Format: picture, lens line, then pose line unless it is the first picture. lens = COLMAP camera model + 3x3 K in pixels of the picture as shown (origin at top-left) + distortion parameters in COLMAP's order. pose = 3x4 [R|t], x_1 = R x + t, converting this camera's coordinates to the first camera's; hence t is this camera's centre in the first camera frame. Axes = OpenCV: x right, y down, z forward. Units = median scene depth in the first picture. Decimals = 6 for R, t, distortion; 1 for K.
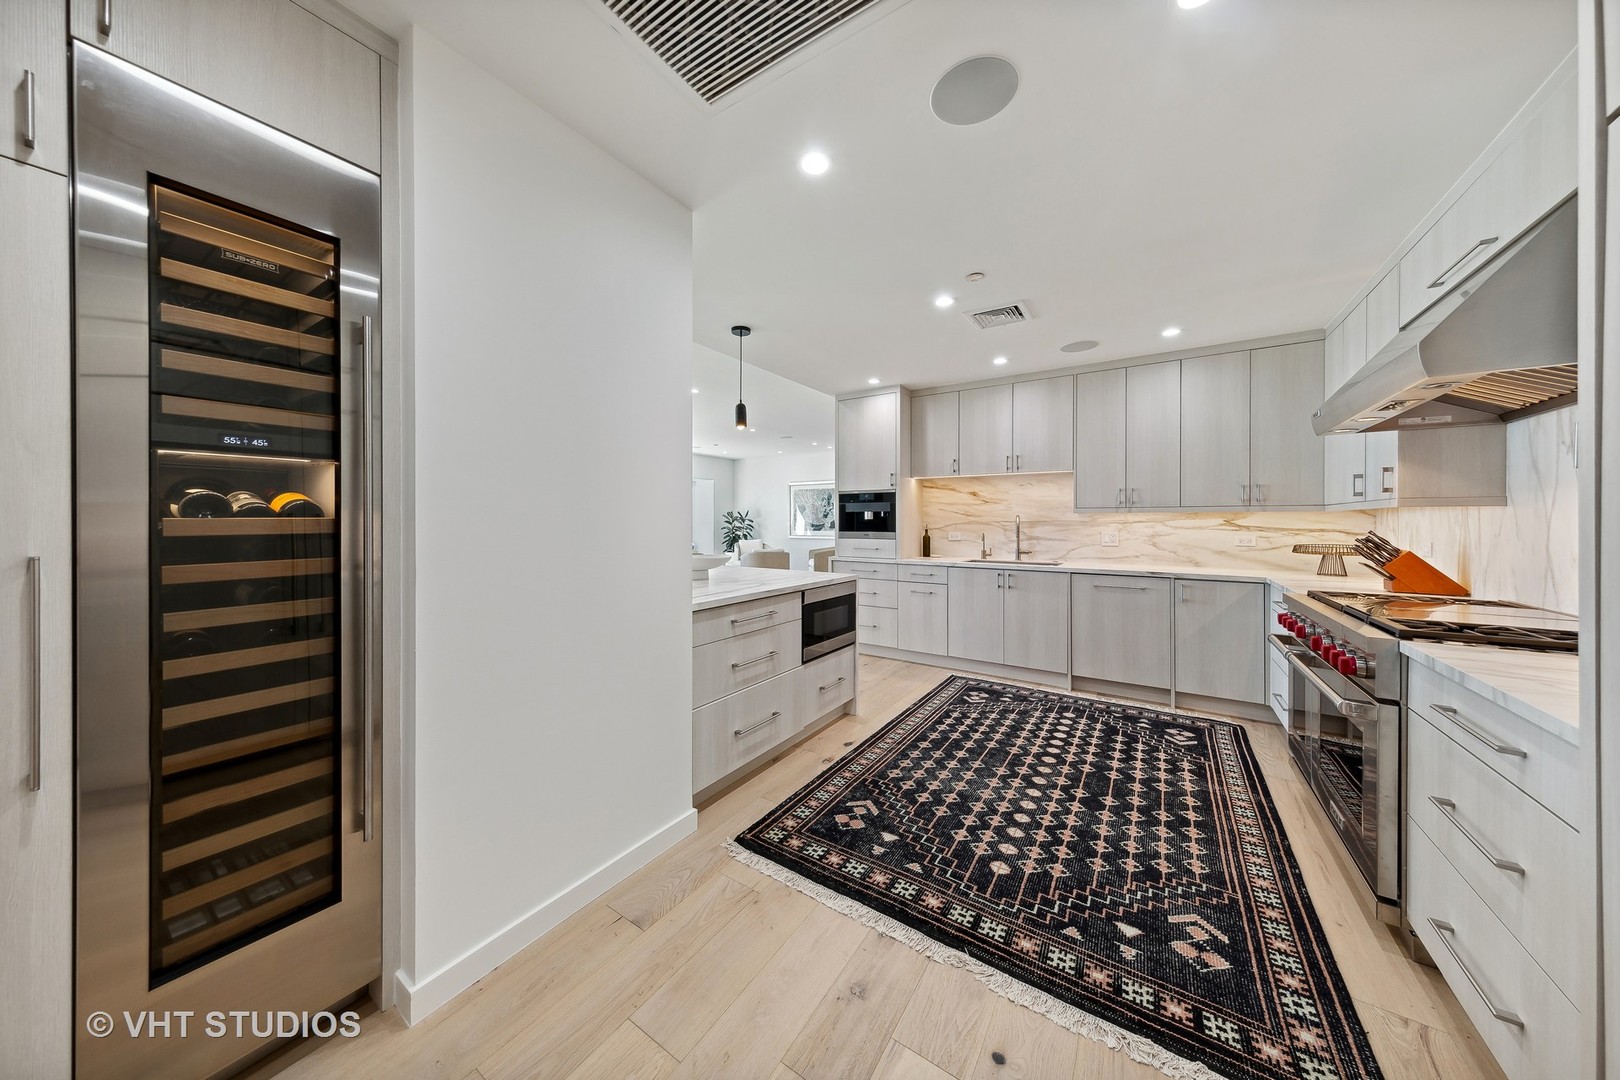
lens RADIAL K [[517.6, 0, 798.2], [0, 517.6, 522.0], [0, 0, 1]] dist [-0.001115, 0.000171]
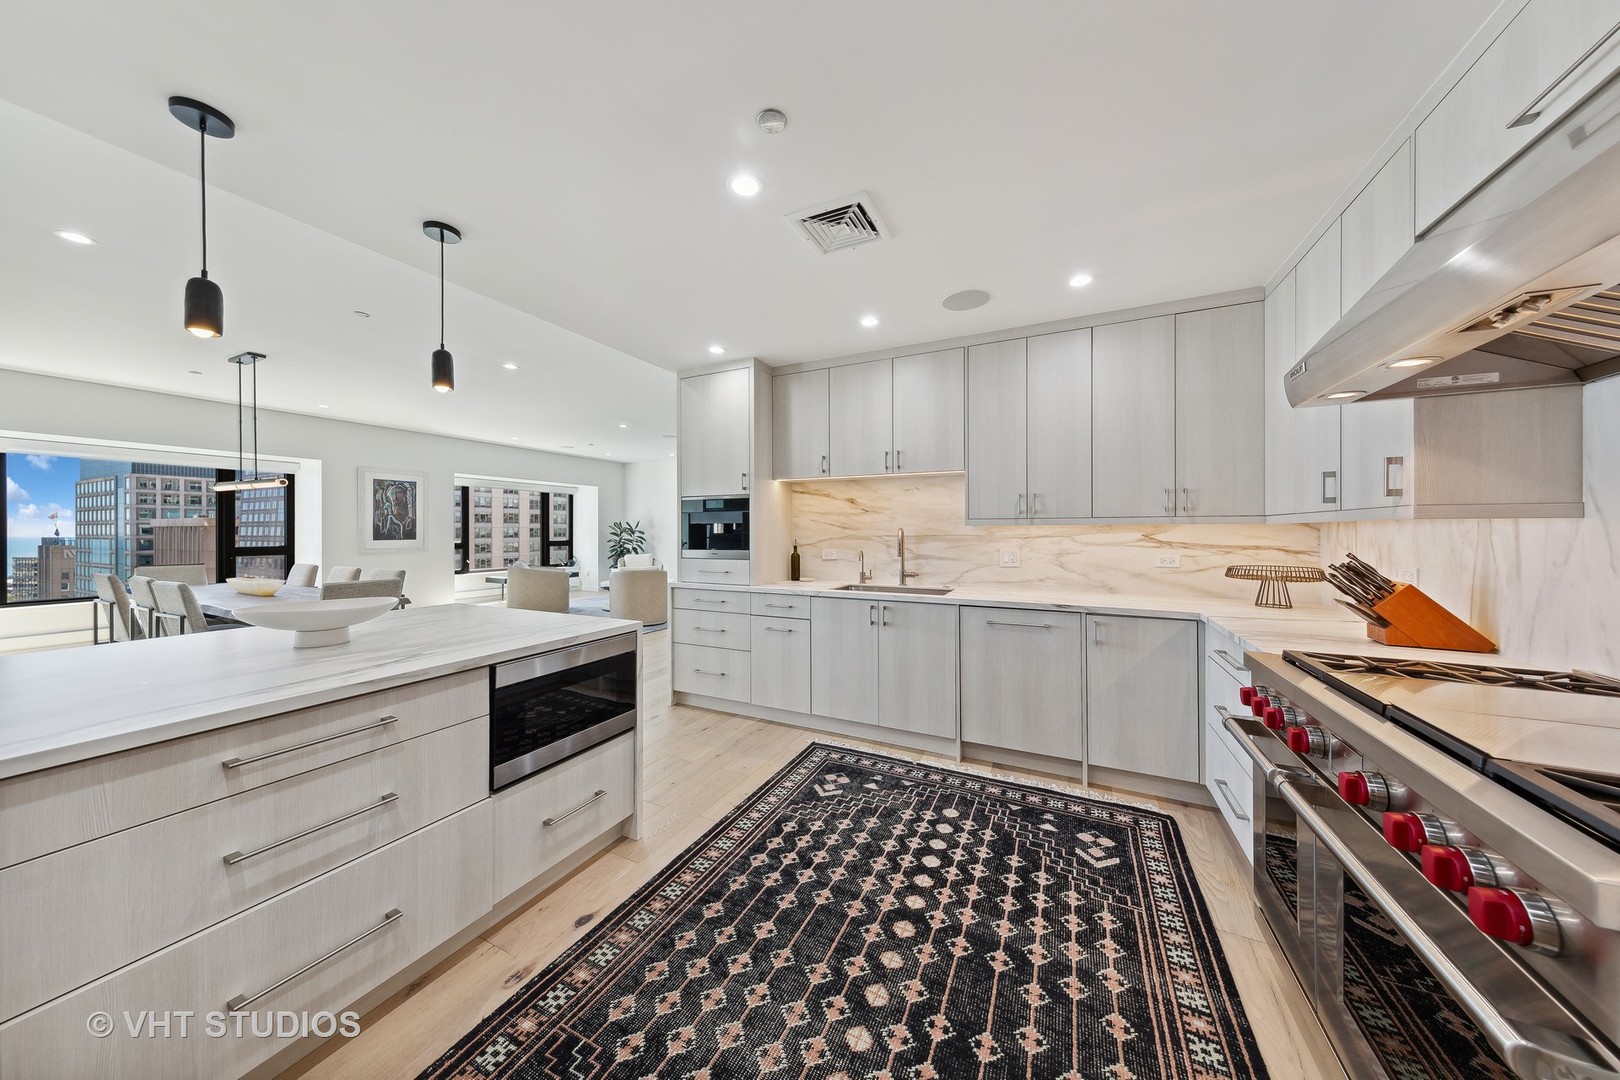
lens RADIAL K [[517.6, 0, 805.0], [0, 517.6, 530.9], [0, 0, 1]] dist [-0.001115, 0.000171]
pose [[0.990066, -0.002900, 0.140574, 0.243465], [0.003167, 0.999994, -0.001676, -0.011550], [-0.140568, 0.002104, 0.990069, 0.349707]]
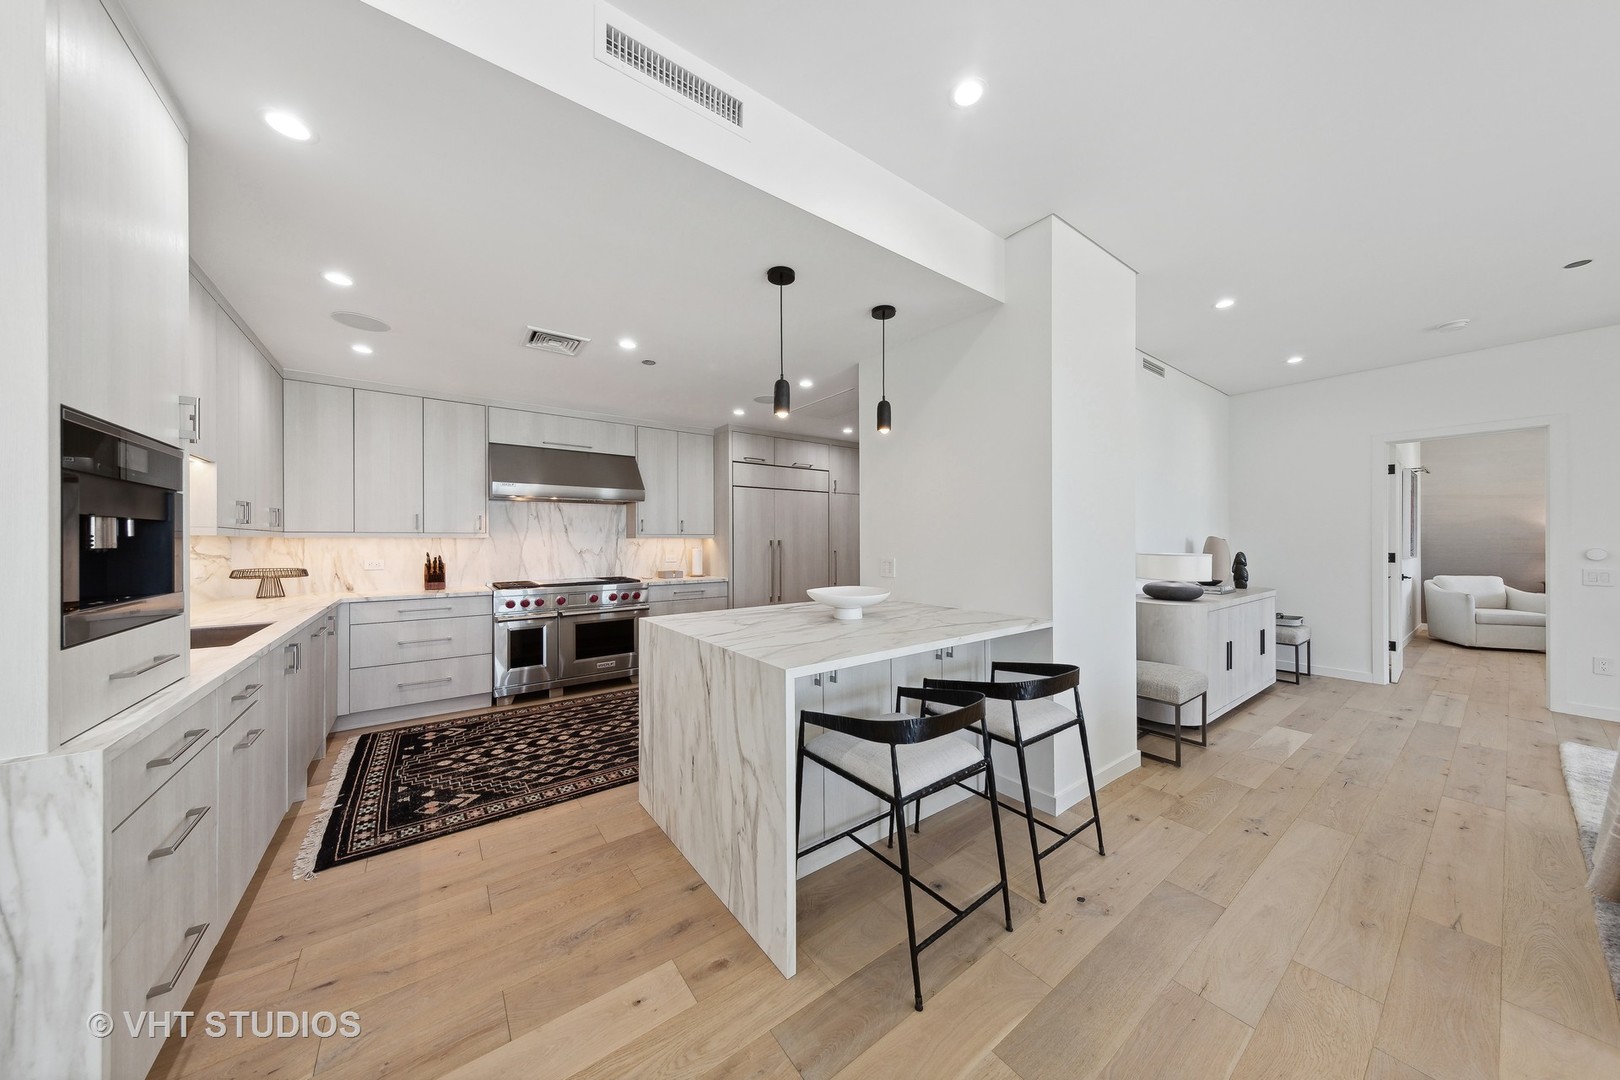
lens RADIAL K [[517.6, 0, 812.5], [0, 517.6, 538.8], [0, 0, 1]] dist [-0.001115, 0.000171]
pose [[-0.949312, 0.002594, 0.314326, -0.390321], [0.001599, 0.999993, -0.003426, -0.013908], [-0.314332, -0.002750, -0.949309, 1.755237]]
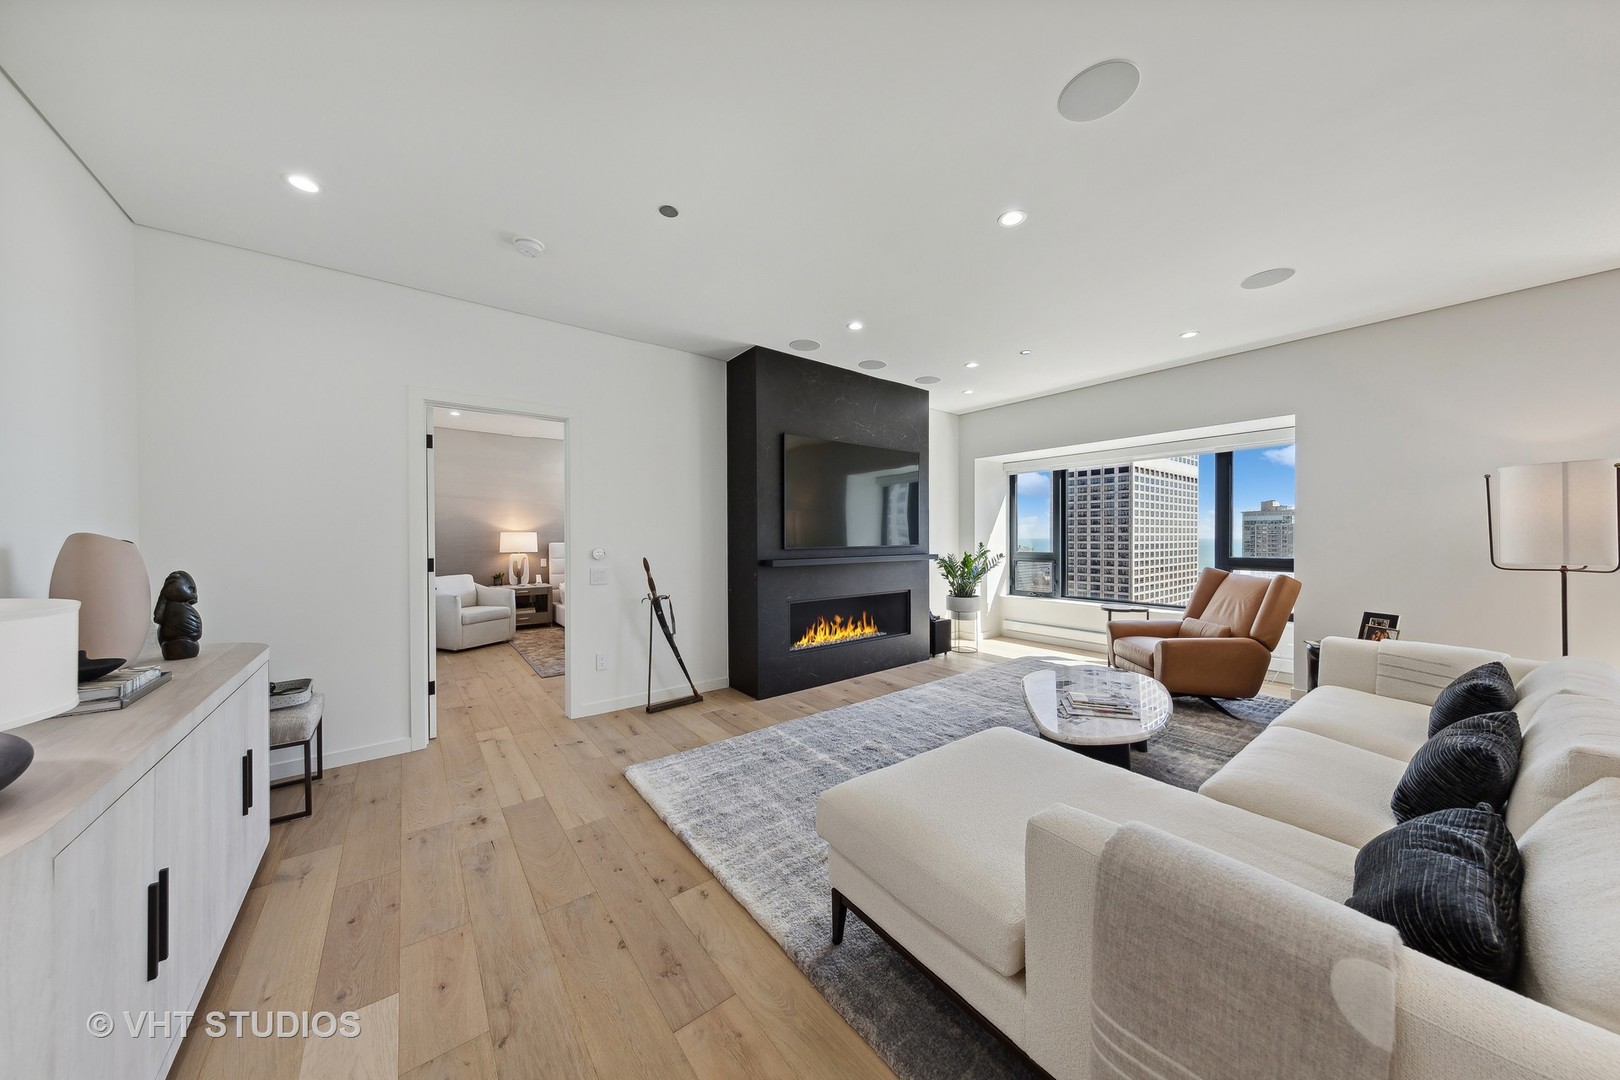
lens RADIAL K [[517.6, 0, 806.2], [0, 517.6, 539.0], [0, 0, 1]] dist [-0.001115, 0.000171]
pose [[-0.289785, 0.004436, -0.957081, -0.698722], [0.000397, 0.999990, 0.004515, -0.018854], [0.957092, 0.000928, -0.289784, 0.904154]]
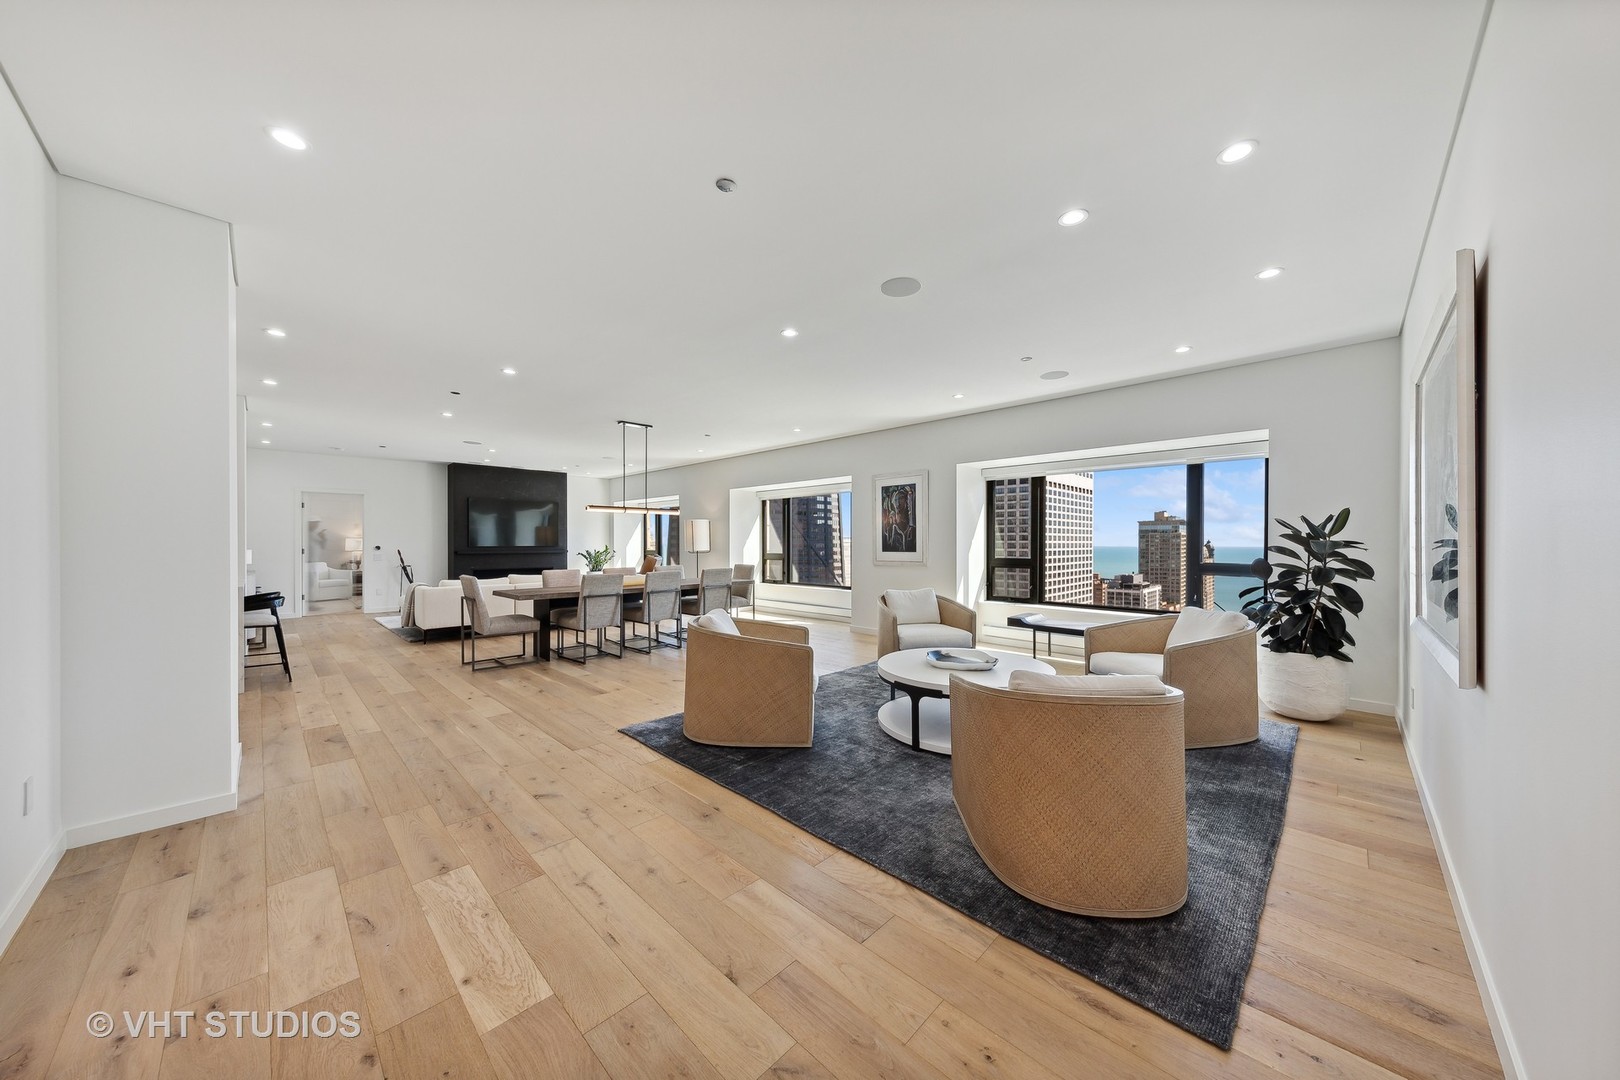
lens RADIAL K [[531.7, 0, 816.4], [0, 531.7, 545.4], [0, 0, 1]] dist [0.005716, -0.000005]
pose [[-0.150437, 0.003919, -0.988612, 0.946223], [-0.003056, 0.999986, 0.004429, -0.015662], [0.988615, 0.003687, -0.150423, 3.044804]]
